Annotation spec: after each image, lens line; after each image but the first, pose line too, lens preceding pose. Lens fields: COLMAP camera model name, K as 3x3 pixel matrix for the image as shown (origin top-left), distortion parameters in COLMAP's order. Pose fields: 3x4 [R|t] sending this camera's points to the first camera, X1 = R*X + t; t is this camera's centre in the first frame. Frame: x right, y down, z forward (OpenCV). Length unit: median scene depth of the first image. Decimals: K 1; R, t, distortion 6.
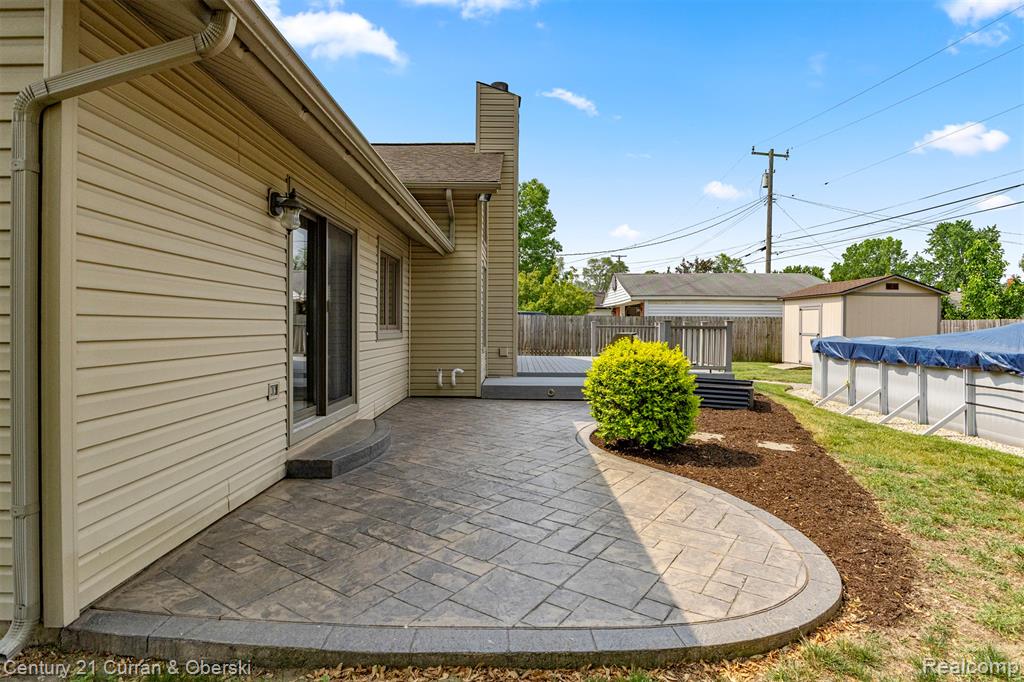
lens RADIAL K [[550.6, 0, 511.4], [0, 550.6, 330.3], [0, 0, 1]] dist [-0.005866, -0.000954]
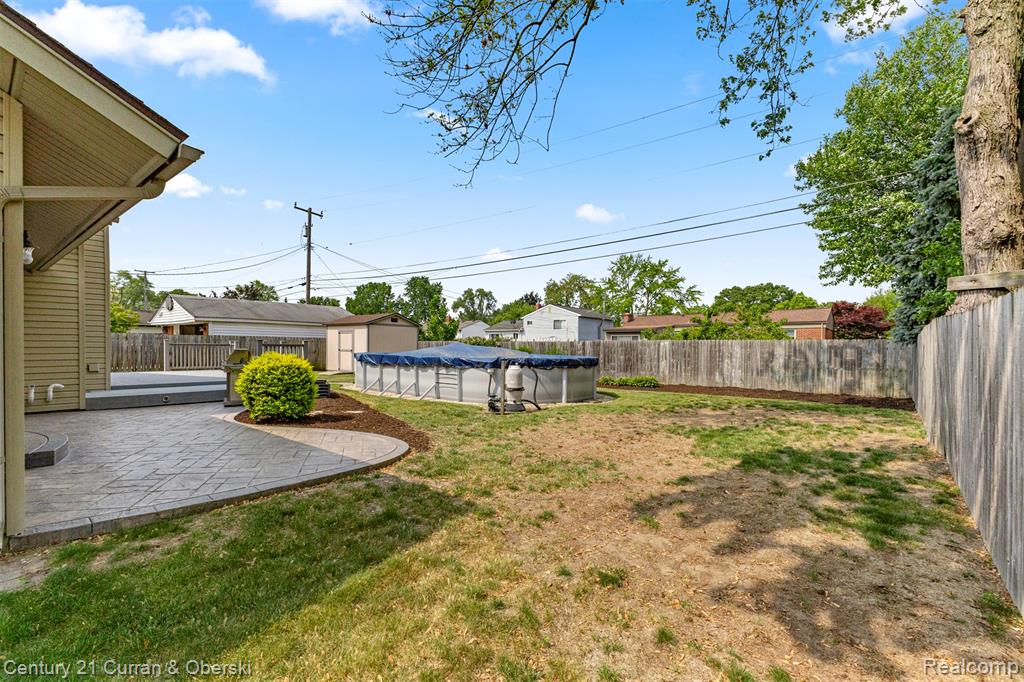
lens RADIAL K [[486.4, 0, 512.0], [0, 486.4, 341.0], [0, 0, 1]] dist [-0.001922, -0.000337]
pose [[0.641356, 0.009418, 0.767185, -0.156893], [0.001530, 0.999907, -0.013554, 0.001148], [-0.767242, 0.009866, 0.641282, -0.157789]]
